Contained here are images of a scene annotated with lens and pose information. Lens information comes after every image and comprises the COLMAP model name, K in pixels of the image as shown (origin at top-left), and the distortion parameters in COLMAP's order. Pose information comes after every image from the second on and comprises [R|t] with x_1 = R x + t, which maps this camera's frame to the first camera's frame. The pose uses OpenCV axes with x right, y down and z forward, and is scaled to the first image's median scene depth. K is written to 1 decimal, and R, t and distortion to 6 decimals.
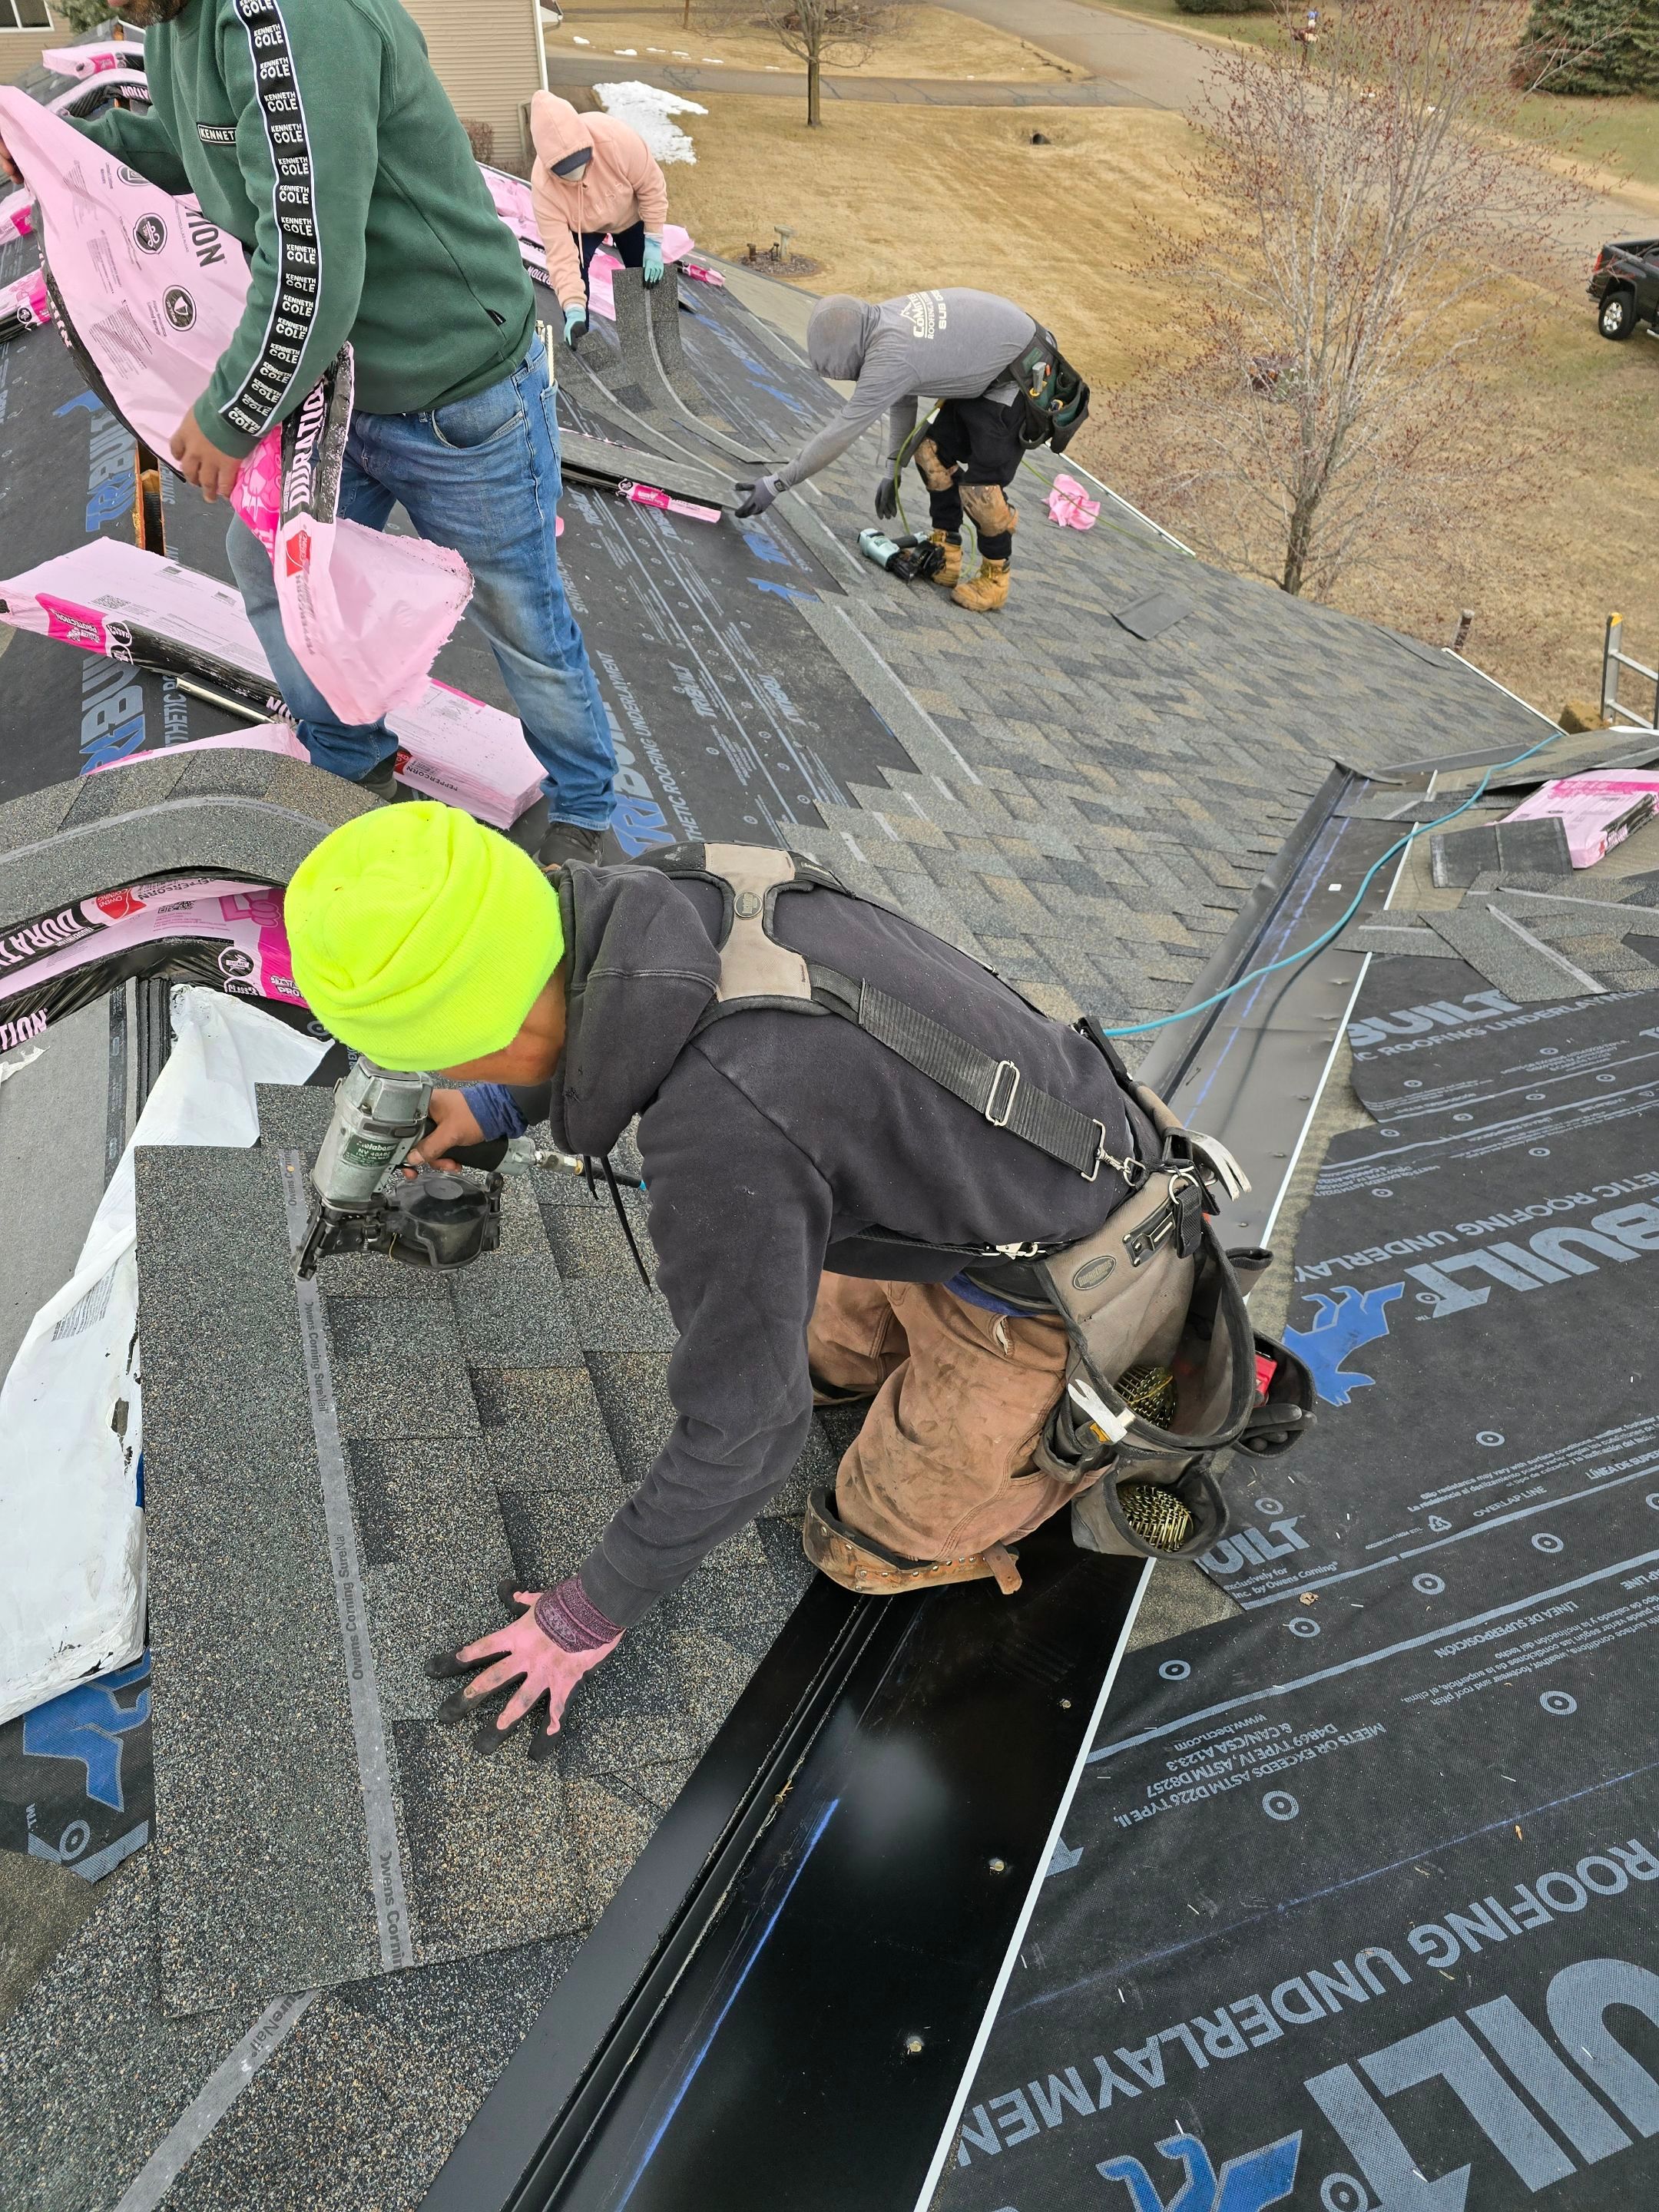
lens RADIAL K [[1490.2, 0, 829.5], [0, 1490.2, 1106.0], [0, 0, 1]] dist [0.065217, -0.050471]
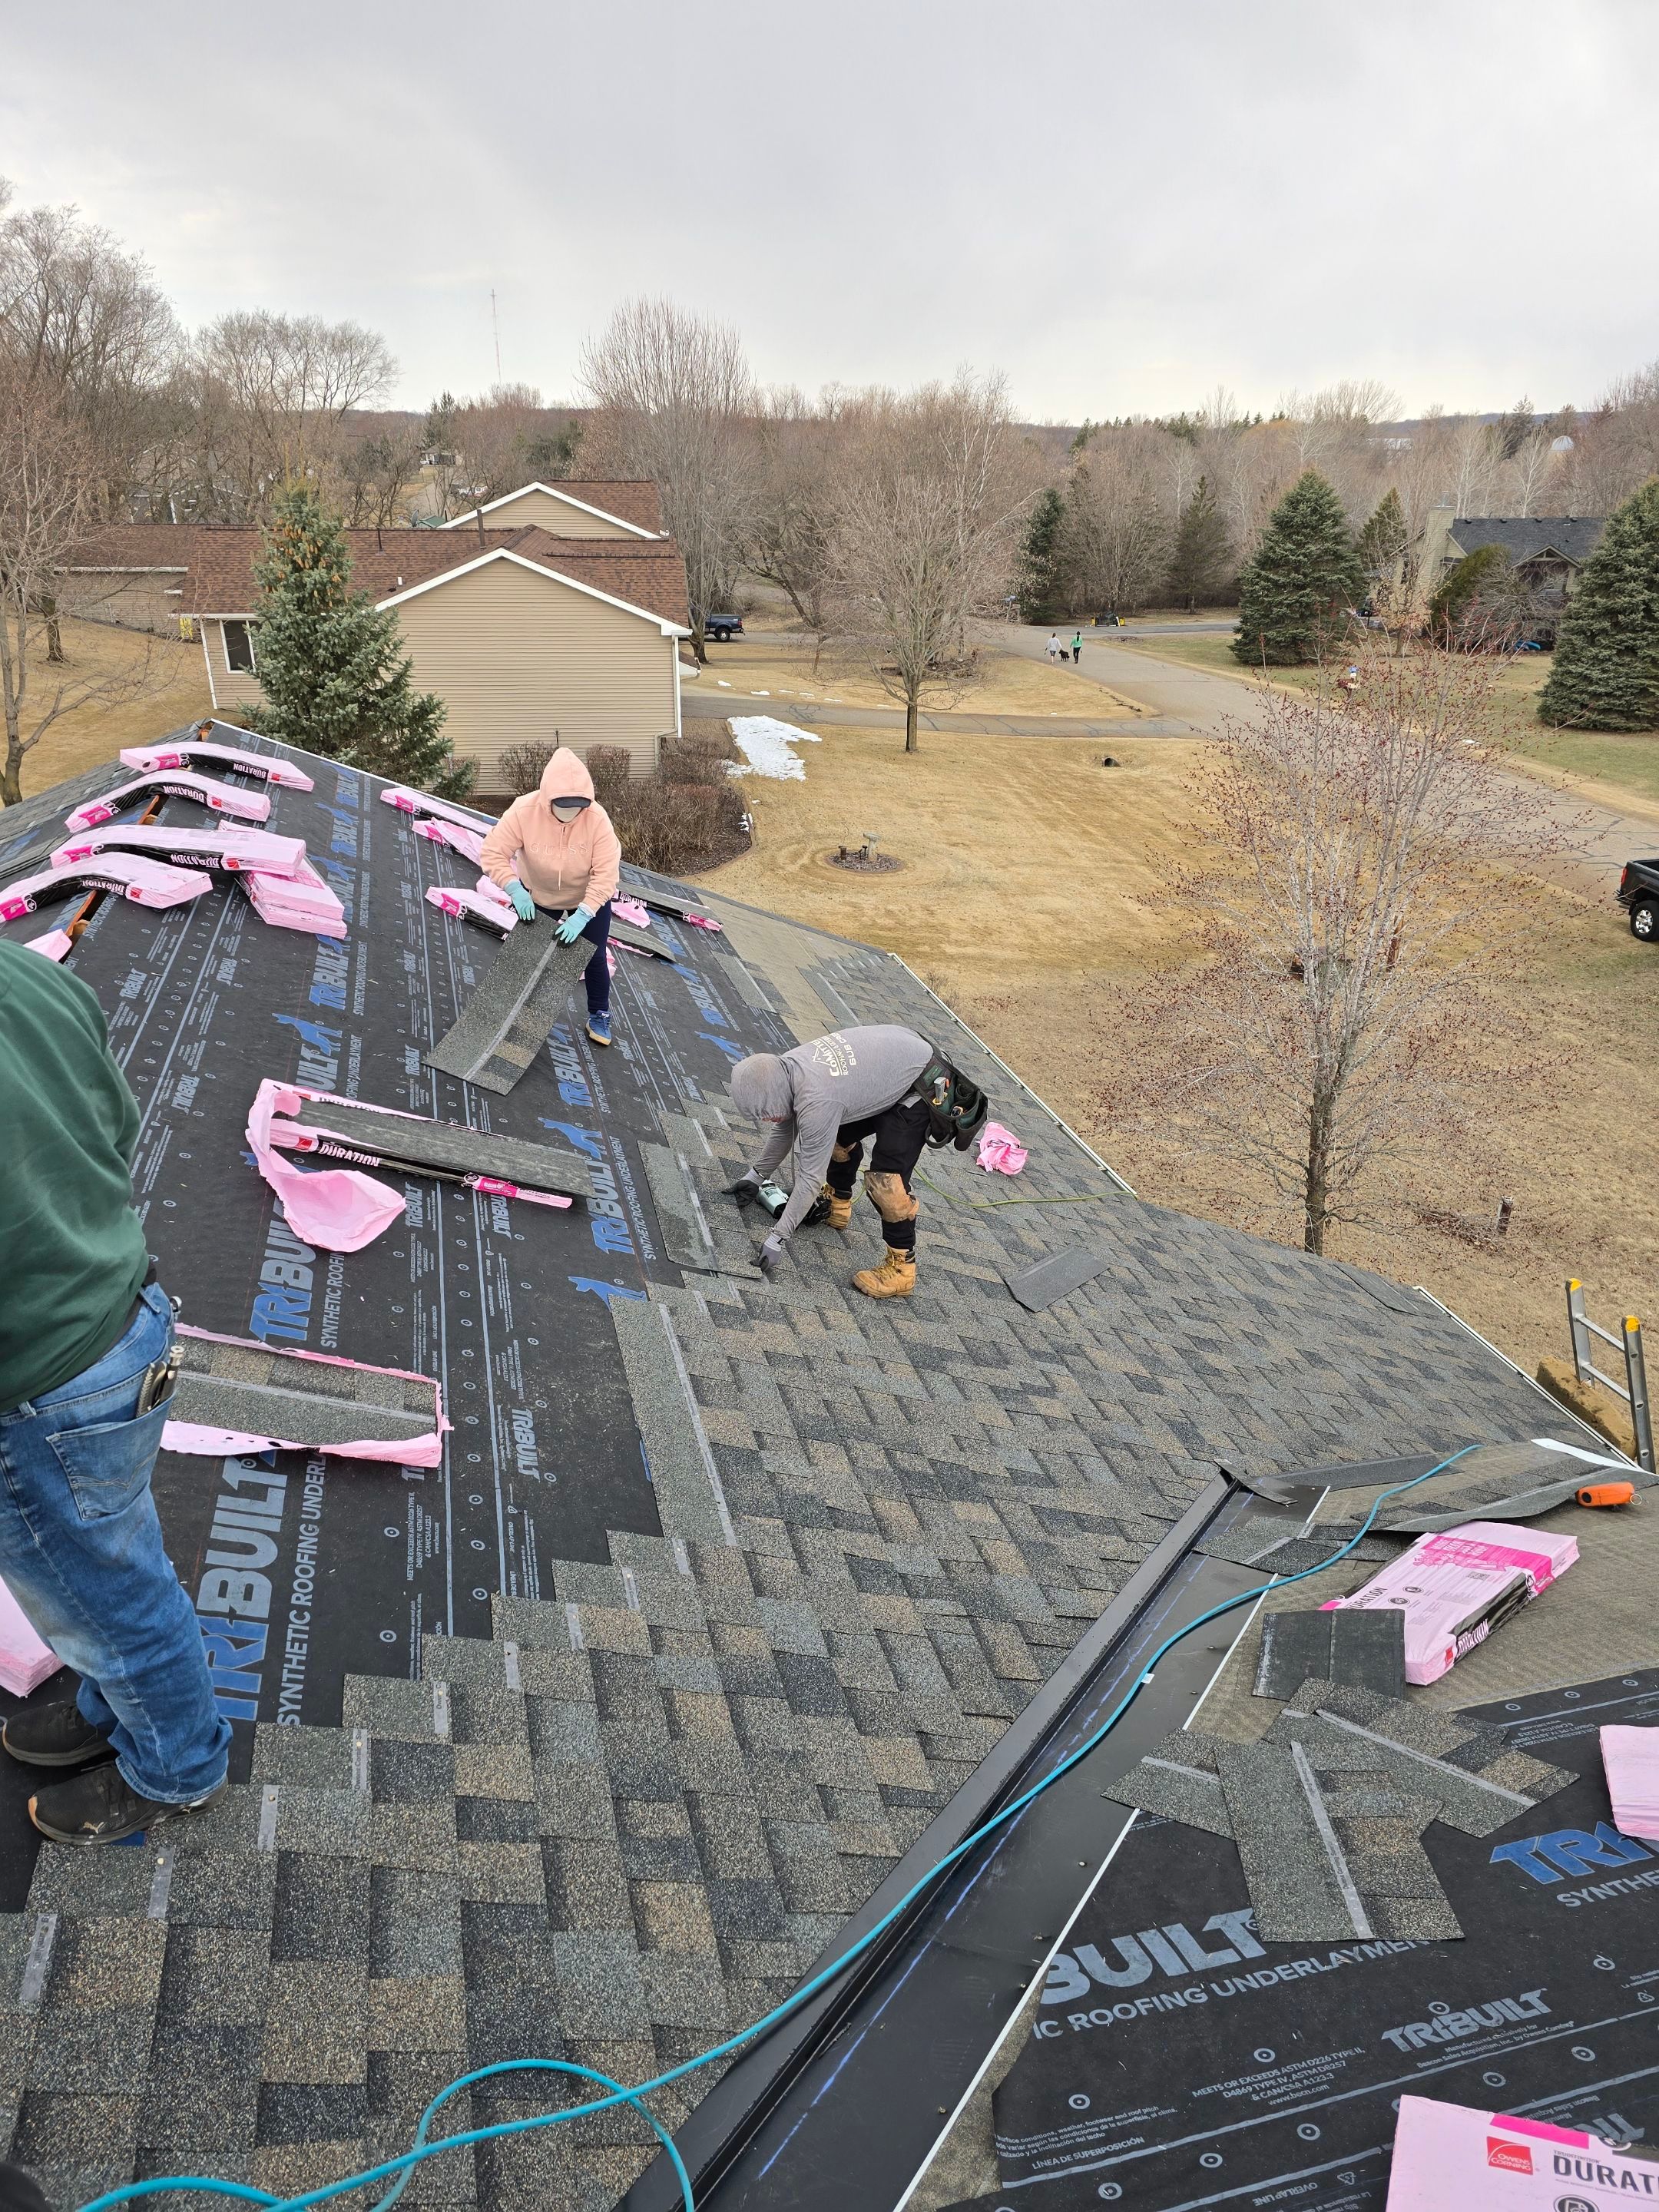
lens RADIAL K [[1484.9, 0, 827.9], [0, 1484.9, 1130.0], [0, 0, 1]] dist [0.111858, -0.131919]
pose [[0.997017, 0.031009, -0.070674, 0.124399], [-0.051574, 0.948941, -0.311210, -0.100957], [0.057415, 0.313927, 0.947710, 0.035417]]
